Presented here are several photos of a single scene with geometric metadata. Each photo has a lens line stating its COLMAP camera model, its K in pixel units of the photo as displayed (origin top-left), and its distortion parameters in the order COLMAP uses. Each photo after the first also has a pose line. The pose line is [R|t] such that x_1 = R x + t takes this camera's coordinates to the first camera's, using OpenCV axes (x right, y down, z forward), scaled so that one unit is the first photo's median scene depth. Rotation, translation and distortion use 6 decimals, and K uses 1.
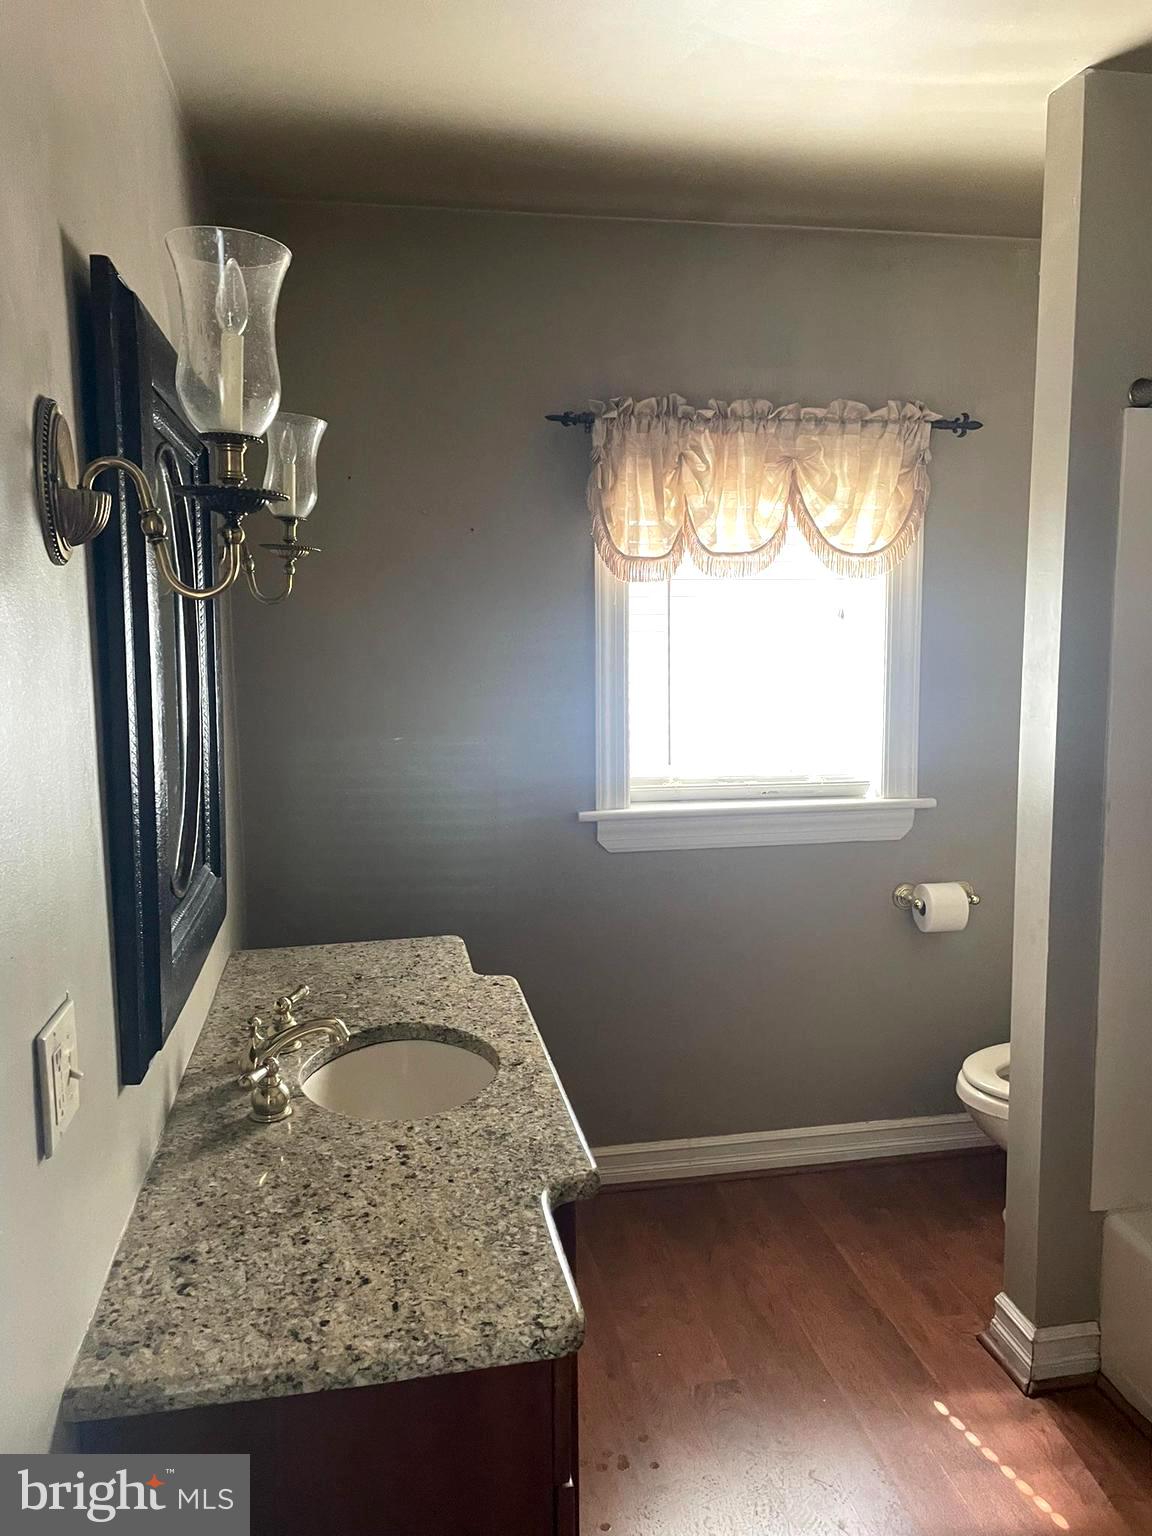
lens RADIAL K [[1157.7, 0, 583.9], [0, 1157.7, 769.1], [0, 0, 1]] dist [0.066487, -0.068793]
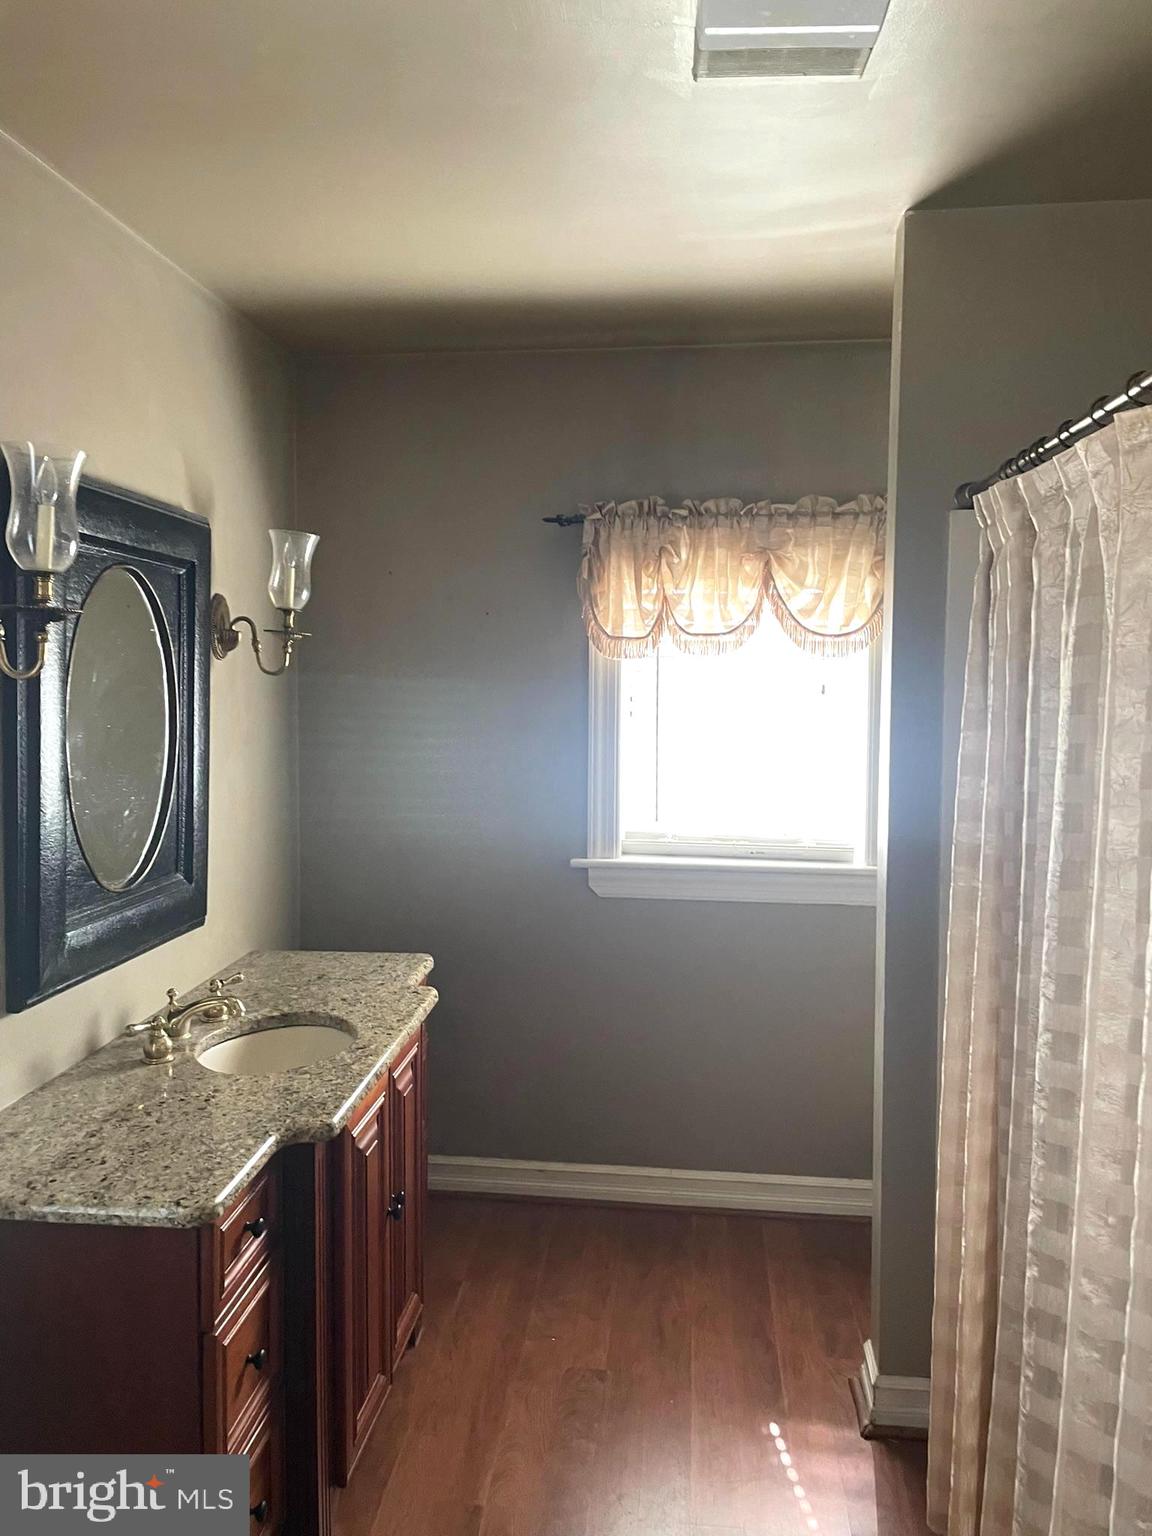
lens RADIAL K [[1157.7, 0, 566.8], [0, 1157.7, 765.5], [0, 0, 1]] dist [0.066487, -0.068793]
pose [[0.953452, 0.036867, -0.299282, 0.346196], [-0.053141, 0.997508, -0.046419, -0.001396], [0.296825, 0.060163, 0.953035, -0.094734]]
